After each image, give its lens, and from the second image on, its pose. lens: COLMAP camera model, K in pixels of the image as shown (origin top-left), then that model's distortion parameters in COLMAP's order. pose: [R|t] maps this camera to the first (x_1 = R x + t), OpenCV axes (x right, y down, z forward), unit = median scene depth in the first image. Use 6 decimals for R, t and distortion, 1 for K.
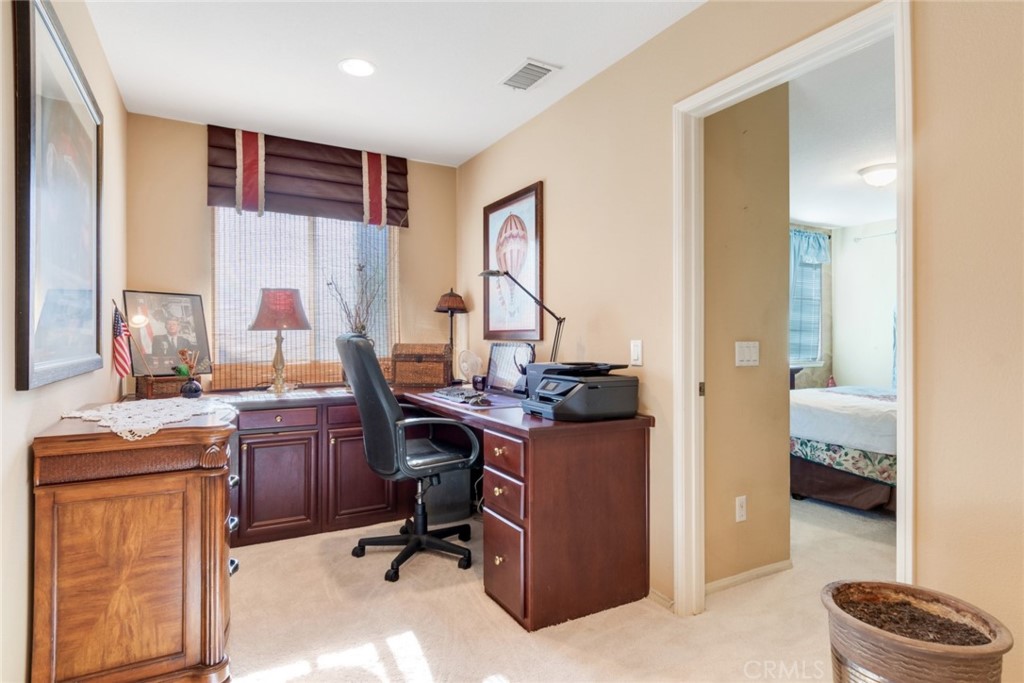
lens RADIAL K [[539.3, 0, 509.1], [0, 539.3, 339.6], [0, 0, 1]] dist [0.007335, -0.006647]
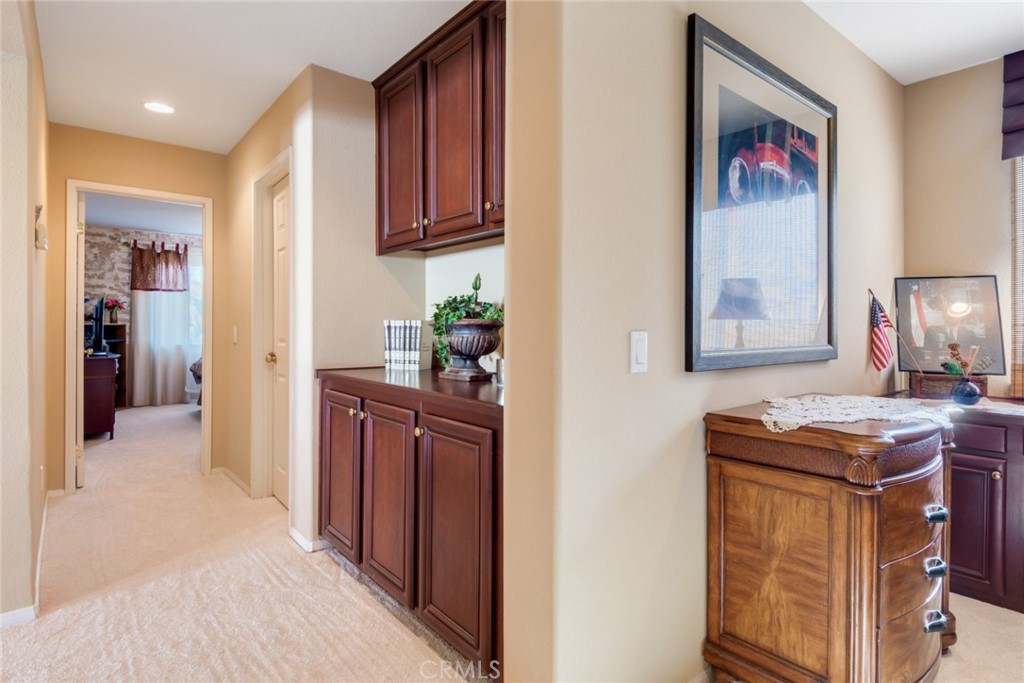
lens RADIAL K [[539.3, 0, 509.2], [0, 539.3, 333.4], [0, 0, 1]] dist [0.007335, -0.006647]
pose [[0.166995, 0.006555, -0.985936, 0.191091], [-0.003995, 0.999974, 0.005971, 0.002230], [0.985950, 0.002942, 0.167017, 0.343107]]
